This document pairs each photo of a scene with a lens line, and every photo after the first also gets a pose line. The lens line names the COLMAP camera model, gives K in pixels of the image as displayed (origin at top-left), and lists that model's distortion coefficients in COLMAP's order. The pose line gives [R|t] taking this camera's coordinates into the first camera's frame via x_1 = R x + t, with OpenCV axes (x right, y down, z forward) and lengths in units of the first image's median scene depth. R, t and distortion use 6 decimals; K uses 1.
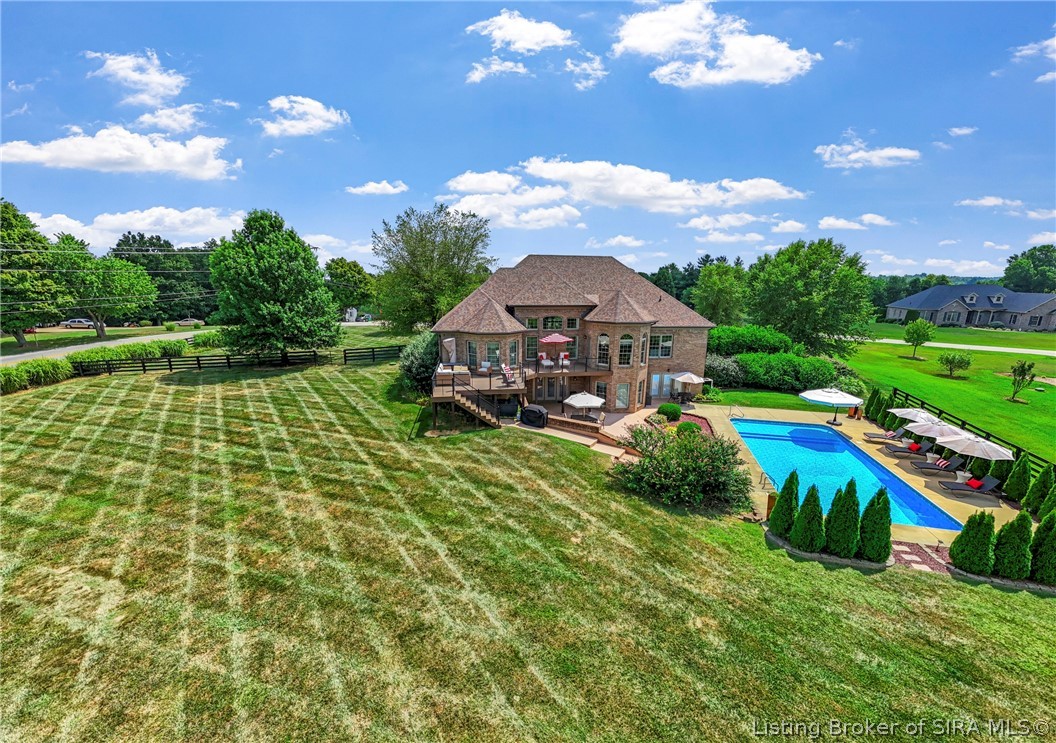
lens RADIAL K [[413.9, 0, 528.7], [0, 413.9, 381.8], [0, 0, 1]] dist [0.014074, -0.000097]
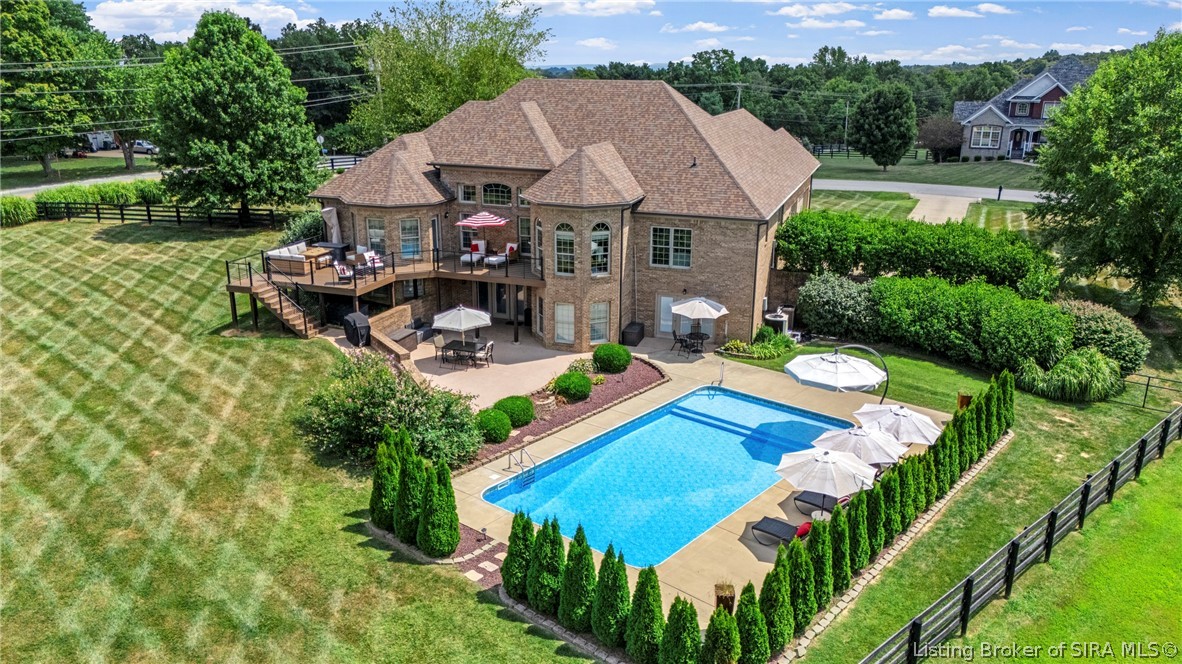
lens RADIAL K [[869.7, 0, 591.0], [0, 869.7, 332.0], [0, 0, 1]] dist [0.092056, -0.099133]
pose [[0.892105, 0.132018, -0.432111, 0.828889], [-0.107204, 0.990898, 0.081412, -0.062518], [0.438926, -0.026304, 0.898138, -0.135269]]
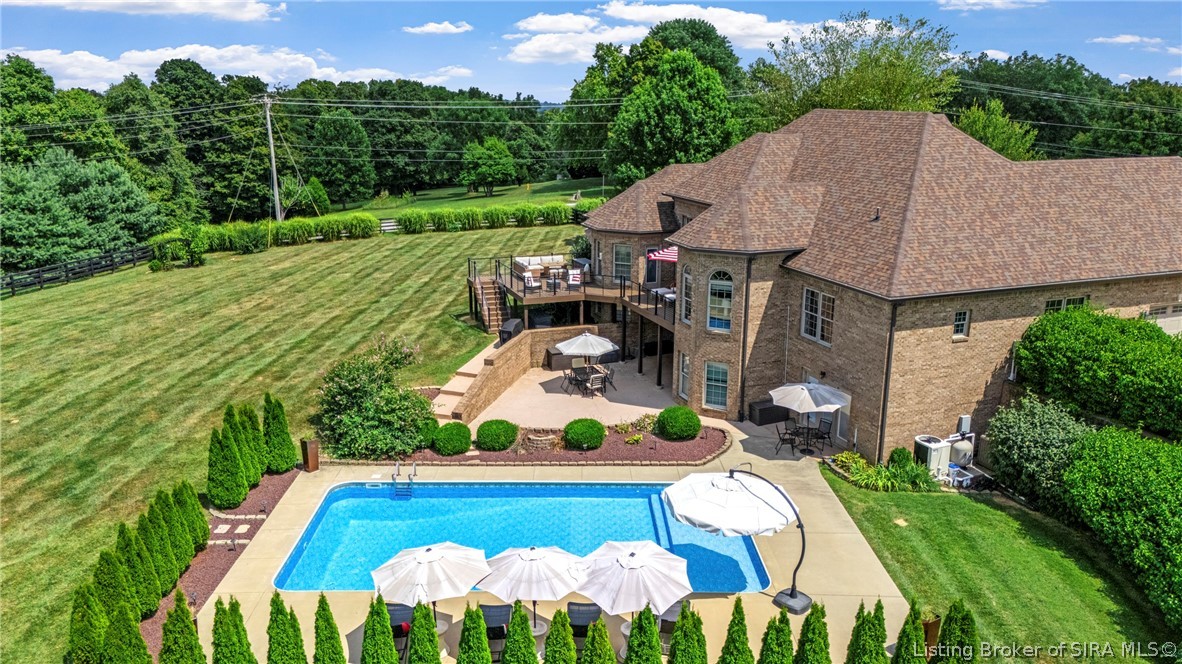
lens RADIAL K [[869.7, 0, 591.0], [0, 869.7, 332.0], [0, 0, 1]] dist [0.092056, -0.099133]
pose [[0.236951, 0.246545, -0.939718, 1.279253], [-0.233710, 0.953325, 0.191184, -0.214692], [0.942992, 0.174320, 0.283512, 0.551718]]
